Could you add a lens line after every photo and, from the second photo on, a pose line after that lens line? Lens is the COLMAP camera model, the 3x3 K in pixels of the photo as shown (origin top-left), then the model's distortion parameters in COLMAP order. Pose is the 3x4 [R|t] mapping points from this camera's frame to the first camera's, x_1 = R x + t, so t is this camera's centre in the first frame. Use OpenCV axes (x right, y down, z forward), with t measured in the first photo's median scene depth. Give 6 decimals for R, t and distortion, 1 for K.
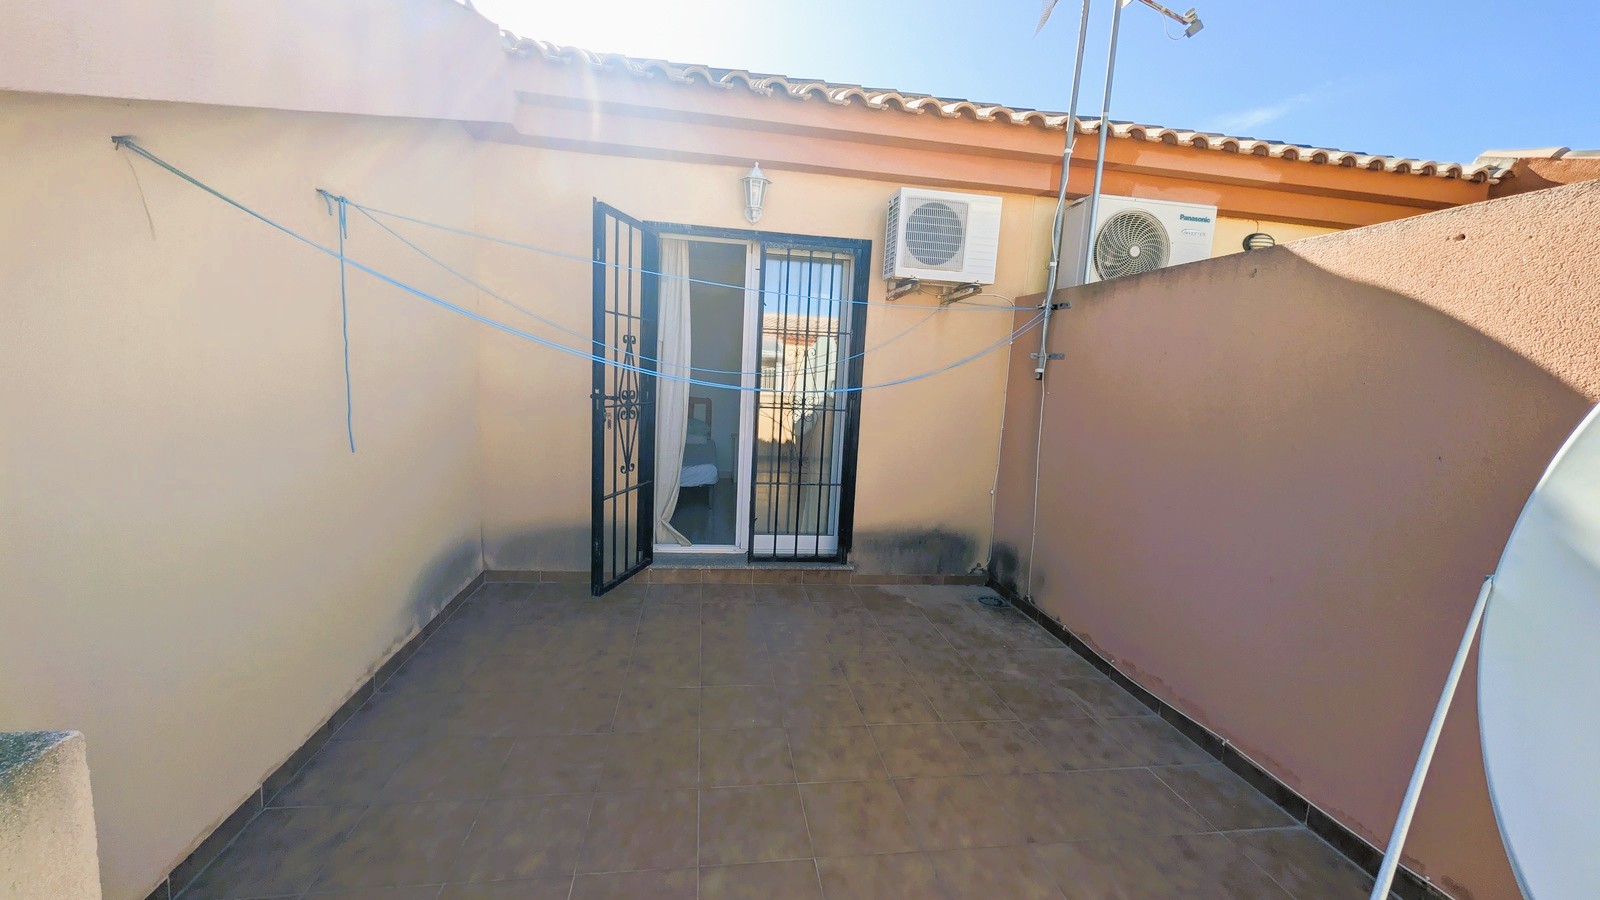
lens RADIAL K [[610.1, 0, 796.1], [0, 610.1, 448.9], [0, 0, 1]] dist [0.001429, -0.000061]
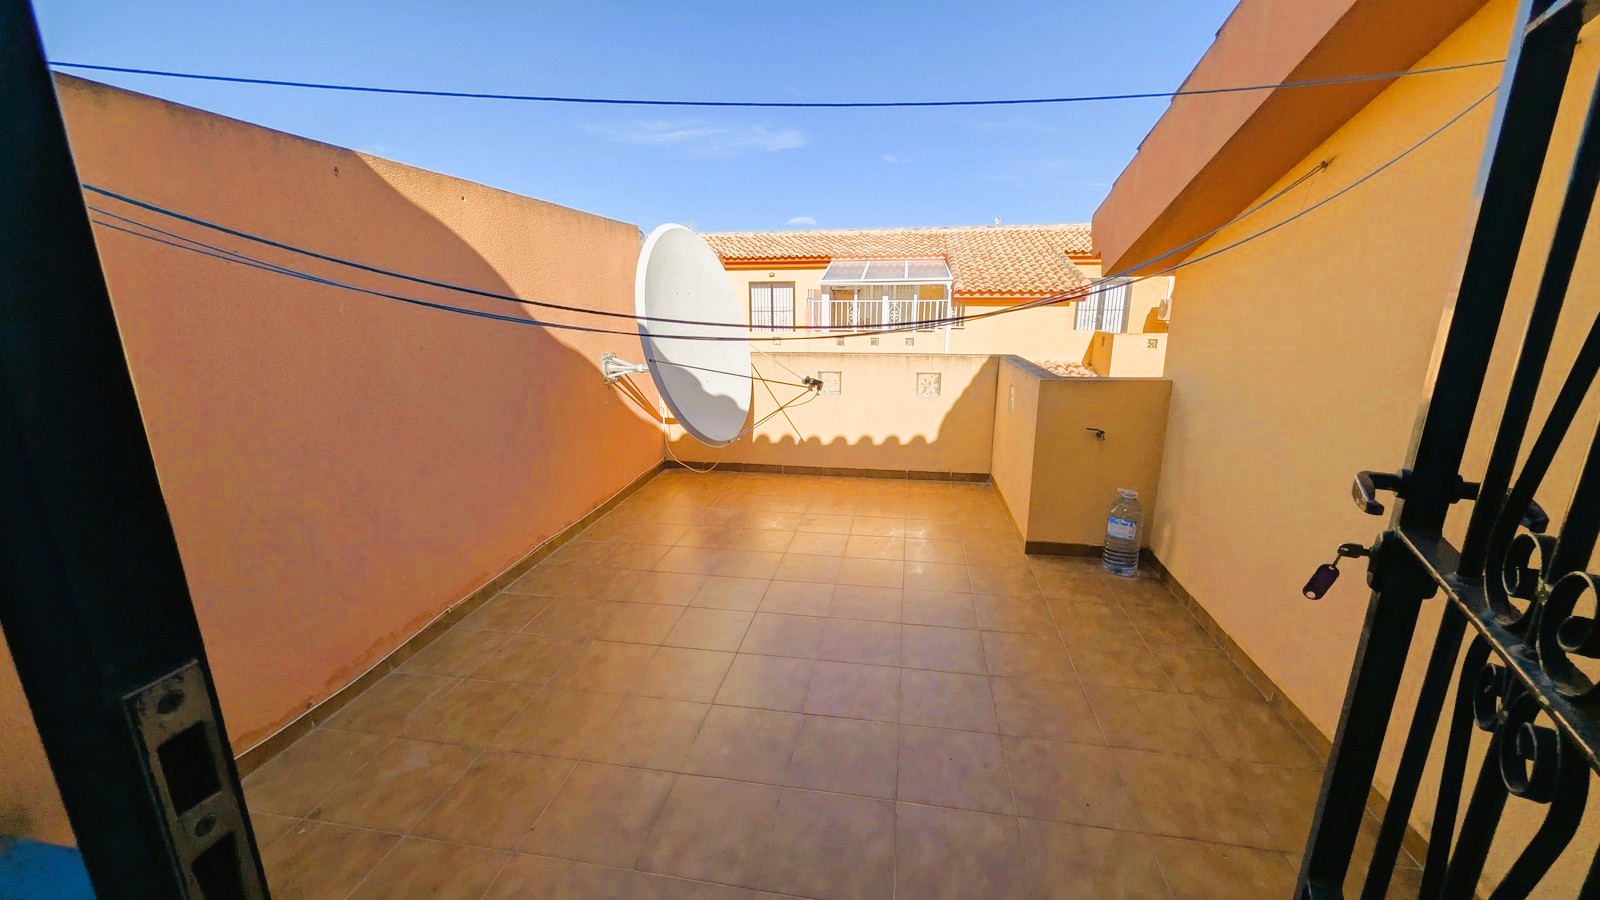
lens RADIAL K [[610.1, 0, 799.0], [0, 610.1, 450.7], [0, 0, 1]] dist [0.001429, -0.000061]
pose [[-0.942615, -0.128494, 0.308167, -0.255133], [-0.000229, 0.923229, 0.384250, -0.256211], [-0.333882, 0.362129, -0.870279, 1.748618]]
